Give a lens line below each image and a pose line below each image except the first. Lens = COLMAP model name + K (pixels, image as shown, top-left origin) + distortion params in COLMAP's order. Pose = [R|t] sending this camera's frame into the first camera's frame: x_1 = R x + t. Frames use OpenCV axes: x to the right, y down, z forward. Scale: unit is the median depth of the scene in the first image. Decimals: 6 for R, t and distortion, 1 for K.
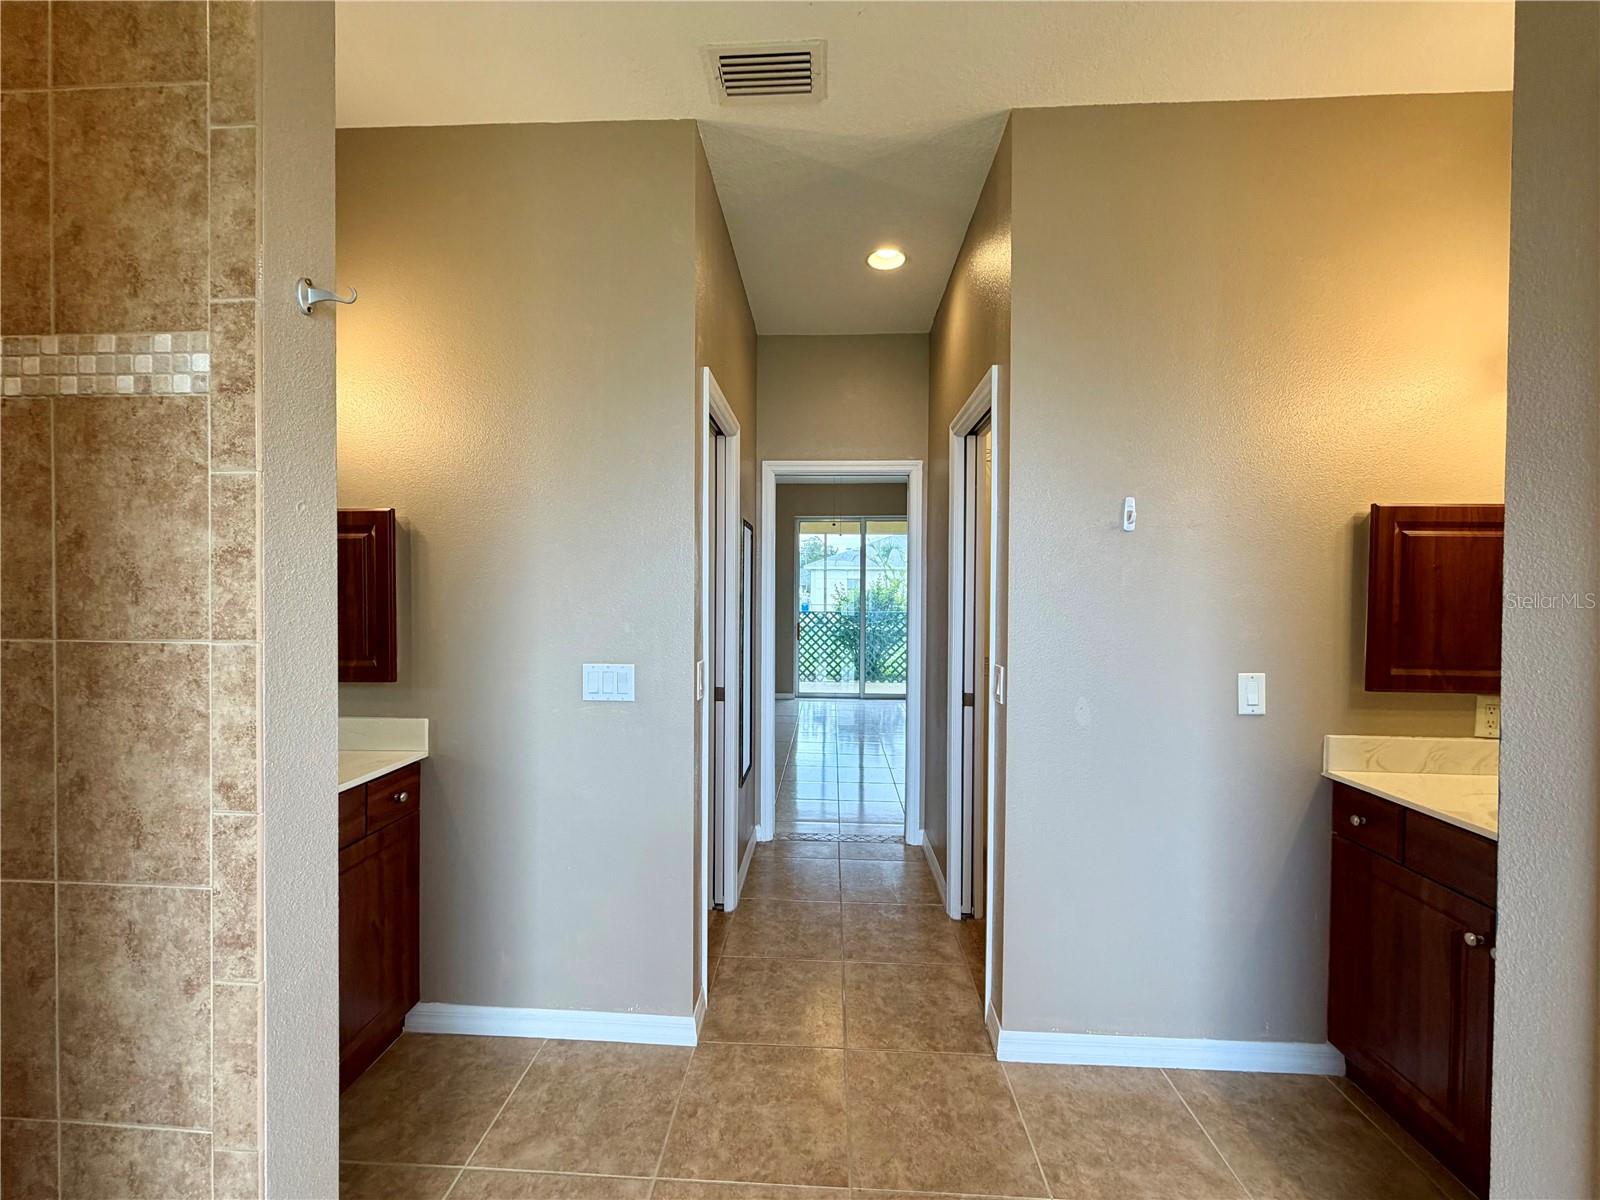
lens RADIAL K [[636.9, 0, 796.0], [0, 636.9, 602.3], [0, 0, 1]] dist [-0.001598, 0.000576]
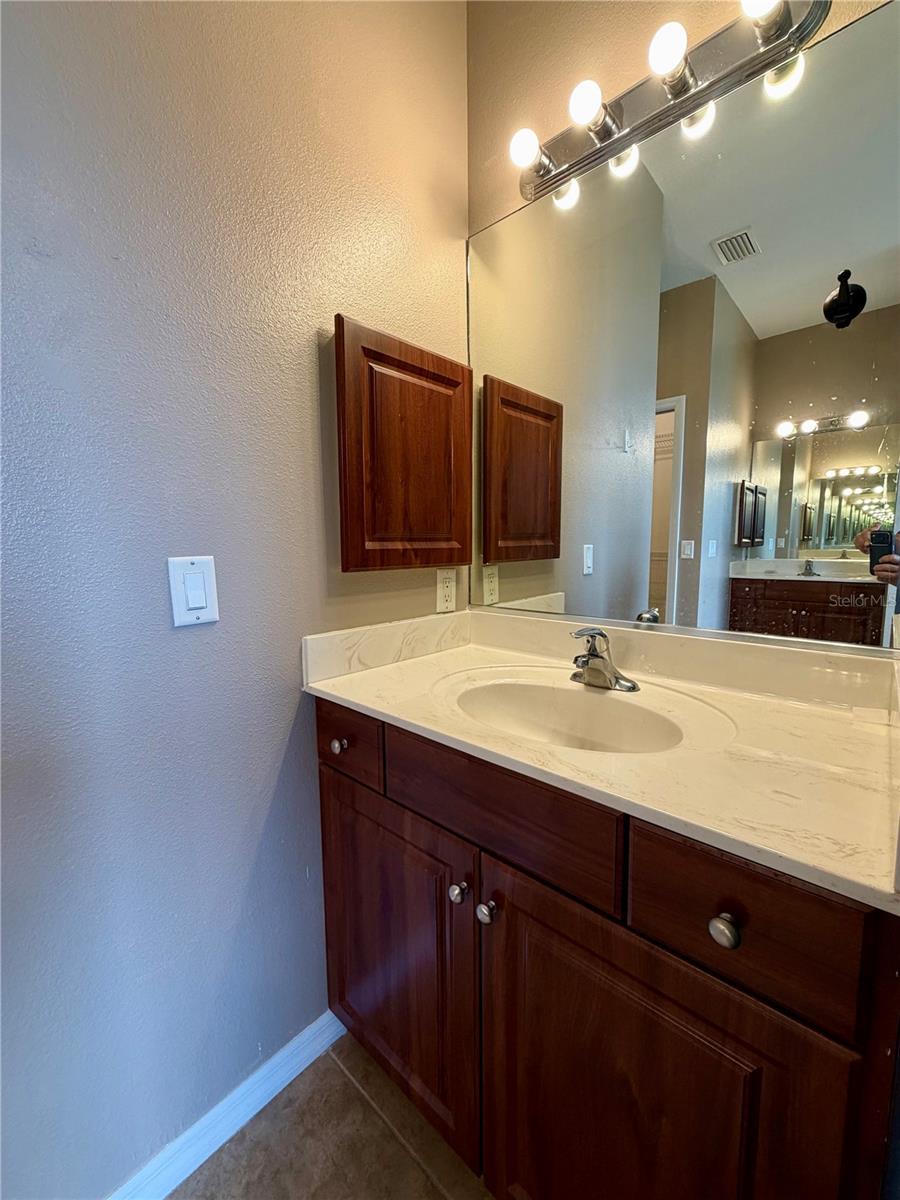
lens RADIAL K [[477.7, 0, 448.7], [0, 477.7, 598.1], [0, 0, 1]] dist [-0.001598, 0.000576]
pose [[0.631763, -0.104729, 0.768054, 0.534147], [0.025757, 0.993120, 0.114231, 0.108408], [-0.774733, -0.052384, 0.630115, 0.539233]]
